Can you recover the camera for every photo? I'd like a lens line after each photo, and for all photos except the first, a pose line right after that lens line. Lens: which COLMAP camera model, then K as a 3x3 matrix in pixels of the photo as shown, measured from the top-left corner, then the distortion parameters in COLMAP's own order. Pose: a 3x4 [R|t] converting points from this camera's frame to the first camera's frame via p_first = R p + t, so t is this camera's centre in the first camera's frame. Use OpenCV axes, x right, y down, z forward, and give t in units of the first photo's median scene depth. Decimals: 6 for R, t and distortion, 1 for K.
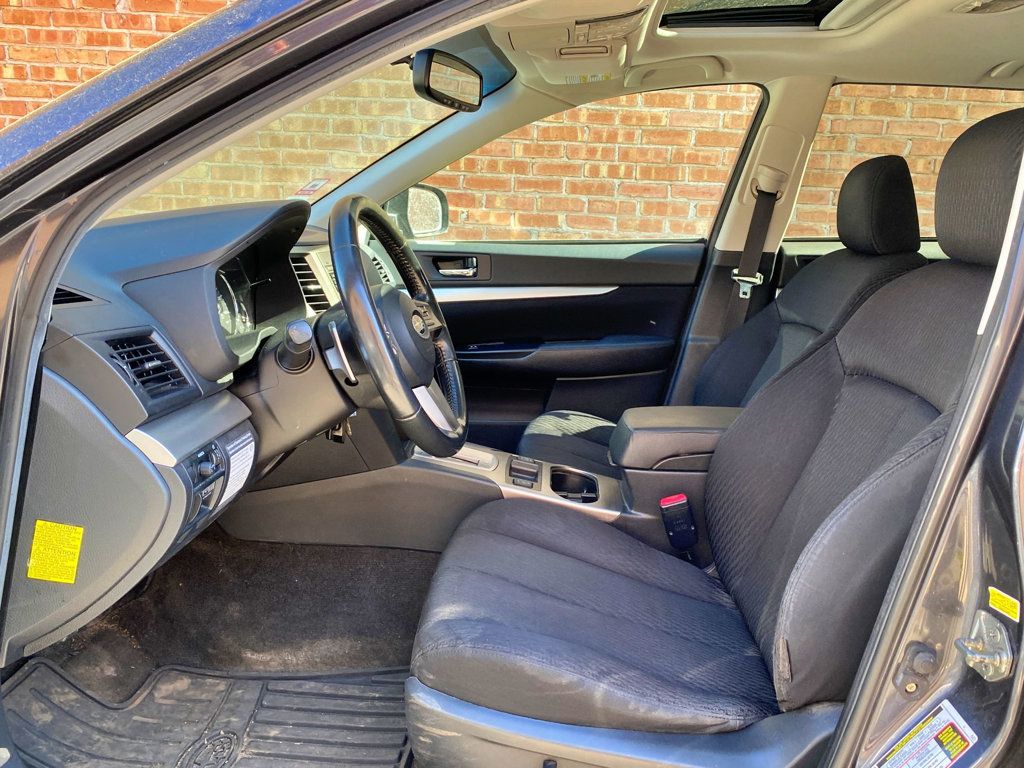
lens RADIAL K [[854.5, 0, 512.0], [0, 854.5, 384.0], [0, 0, 1]] dist [0.007125, 0.004772]
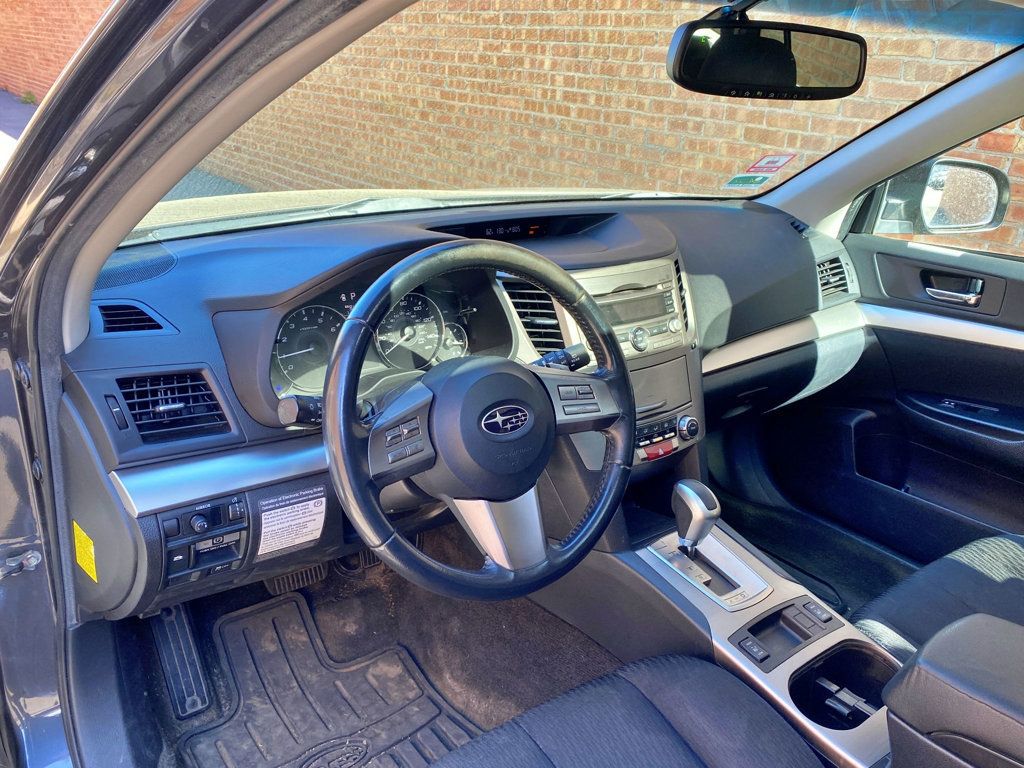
lens RADIAL K [[865.4, 0, 512.0], [0, 865.4, 384.0], [0, 0, 1]] dist [0.010866, 0.007388]
pose [[0.654016, 0.263365, -0.709156, 0.137553], [-0.183401, 0.964675, 0.189118, -0.079366], [0.733913, 0.006373, 0.679214, 0.155240]]
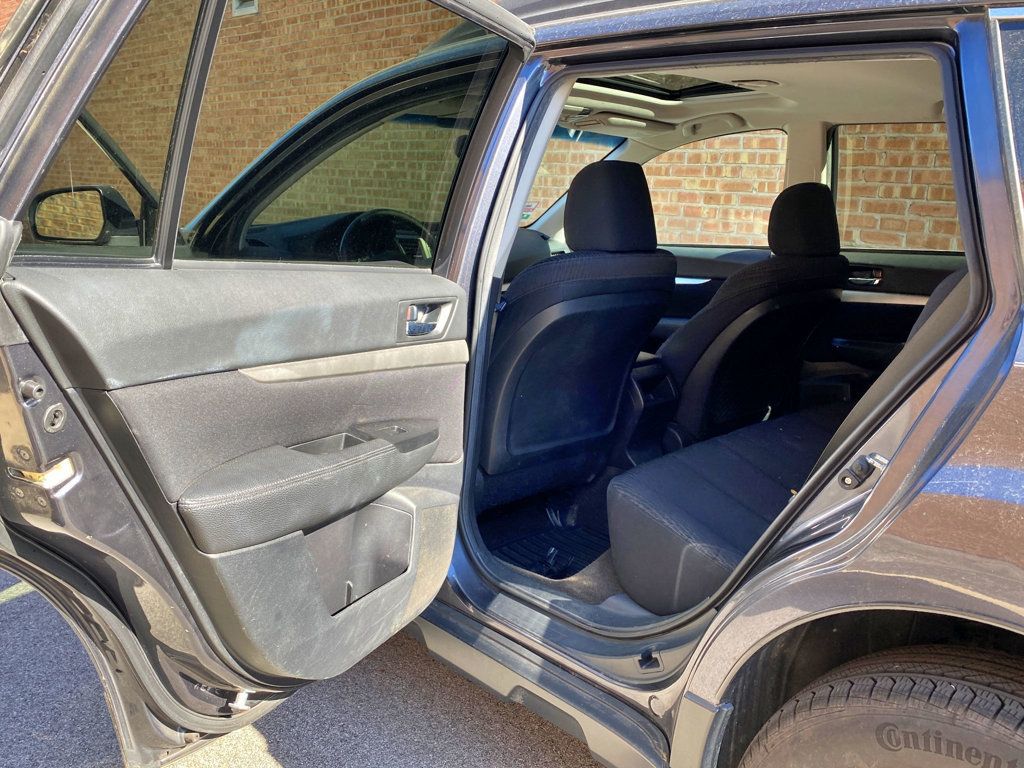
lens RADIAL K [[850.6, 0, 512.0], [0, 850.6, 384.0], [0, 0, 1]] dist [0.018896, -0.078840]
pose [[0.745798, 0.141658, -0.650937, 0.488567], [-0.153242, 0.987407, 0.039307, 0.027137], [0.648308, 0.070436, 0.758114, -0.130657]]
